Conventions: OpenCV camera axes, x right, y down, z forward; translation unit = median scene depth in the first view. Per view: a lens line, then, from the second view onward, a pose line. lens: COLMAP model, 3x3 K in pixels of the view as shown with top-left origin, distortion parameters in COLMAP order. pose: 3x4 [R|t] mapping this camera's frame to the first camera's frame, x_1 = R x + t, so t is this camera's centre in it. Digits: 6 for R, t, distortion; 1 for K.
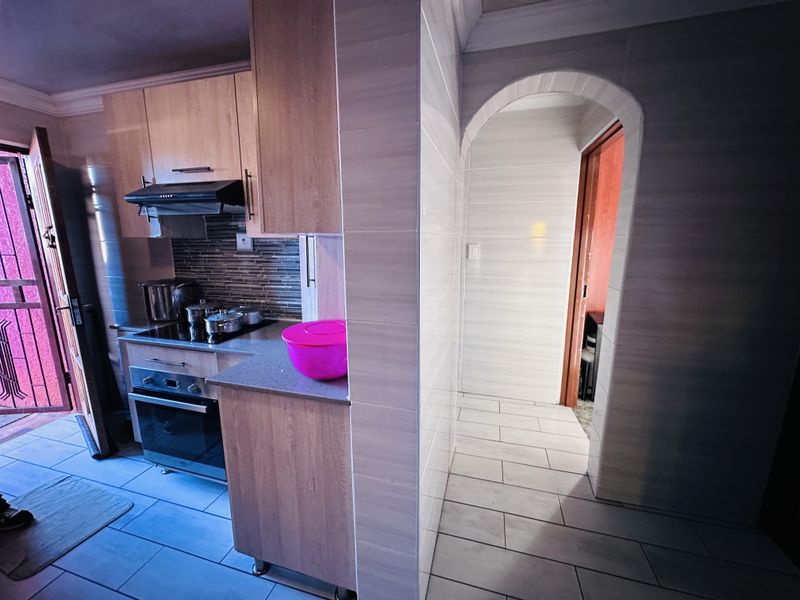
lens RADIAL K [[320.5, 0, 400.0], [0, 320.5, 300.0], [0, 0, 1]] dist [-0.002020, -0.000025]
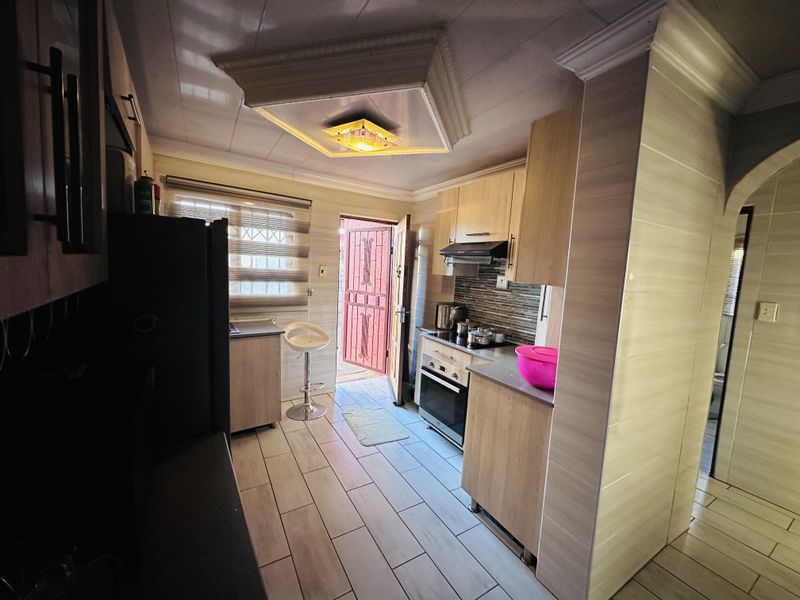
lens RADIAL K [[320.5, 0, 400.0], [0, 320.5, 300.0], [0, 0, 1]] dist [-0.002020, -0.000025]
pose [[0.727713, 0.109789, -0.677038, 0.140692], [-0.180315, 0.983007, -0.034405, 0.020321], [0.661756, 0.147117, 0.735143, -0.302173]]
